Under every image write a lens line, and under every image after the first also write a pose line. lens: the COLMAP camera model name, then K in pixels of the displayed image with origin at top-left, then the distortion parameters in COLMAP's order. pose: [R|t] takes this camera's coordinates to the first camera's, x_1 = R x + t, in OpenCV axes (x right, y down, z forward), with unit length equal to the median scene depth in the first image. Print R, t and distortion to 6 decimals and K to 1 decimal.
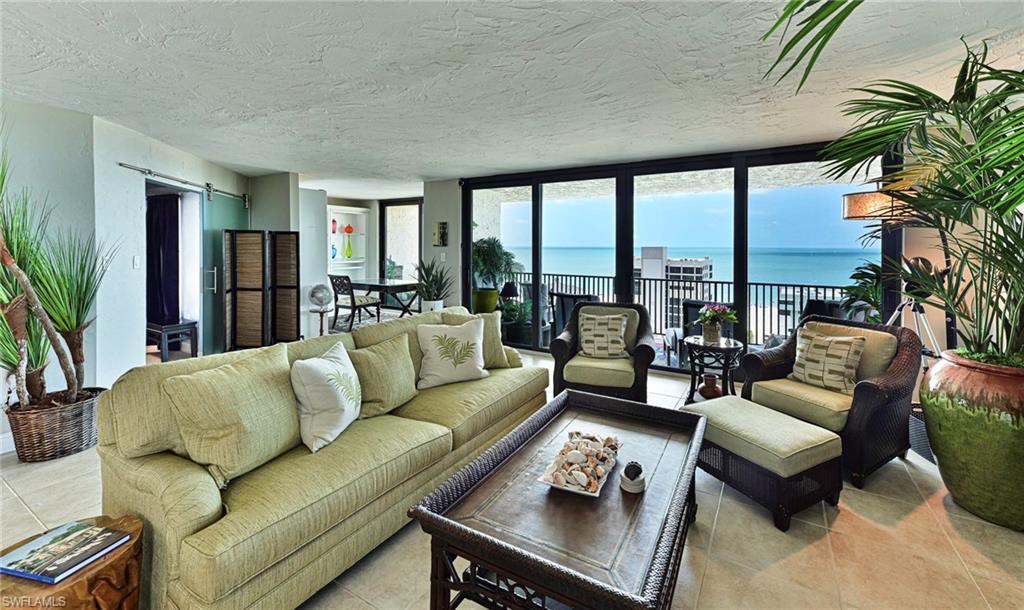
lens RADIAL K [[409.4, 0, 529.5], [0, 409.4, 247.5], [0, 0, 1]] dist [0.021511, 0.000137]
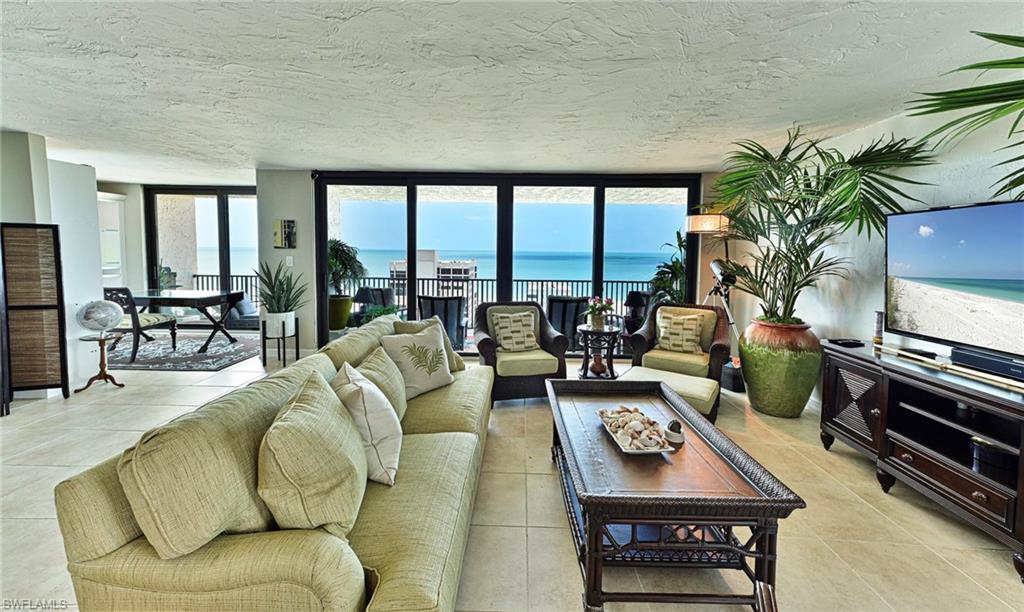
lens RADIAL K [[399.6, 0, 510.9], [0, 399.6, 269.6], [0, 0, 1]] dist [0.023406, 0.000164]
pose [[0.877402, -0.017219, 0.479446, -0.260830], [-0.006170, 0.998868, 0.047164, -0.001490], [-0.479716, -0.044340, 0.876303, 0.055208]]
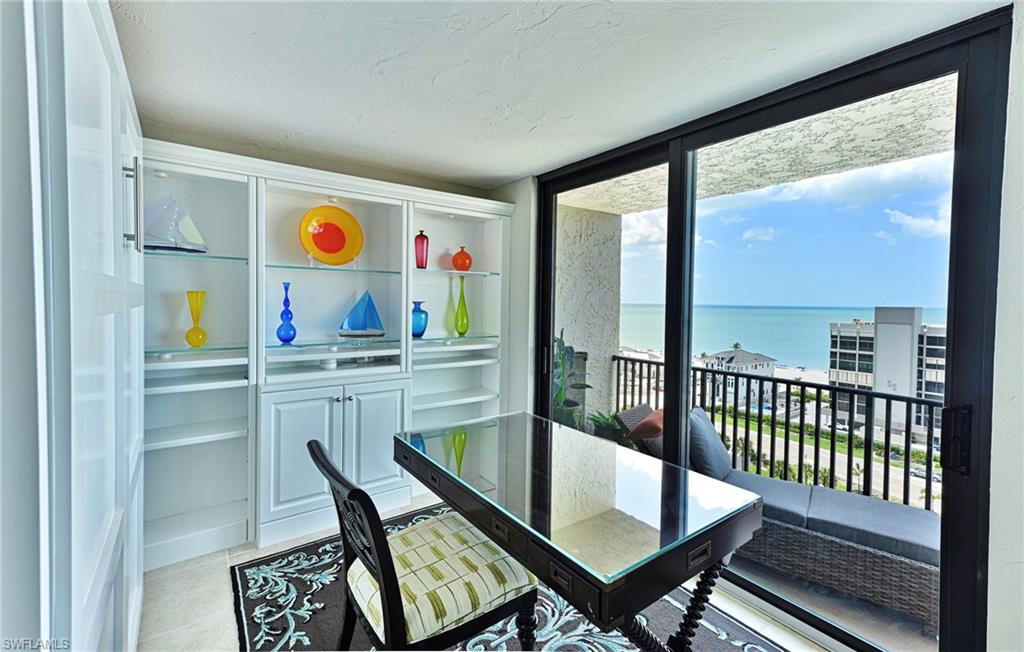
lens RADIAL K [[433.4, 0, 512.0], [0, 433.4, 326.0], [0, 0, 1]] dist [0.000081, -0.000002]
pose [[0.916959, 0.034537, -0.397484, -0.436985], [-0.015682, 0.998596, 0.050590, -0.009003], [0.398674, -0.040155, 0.916213, 1.204136]]
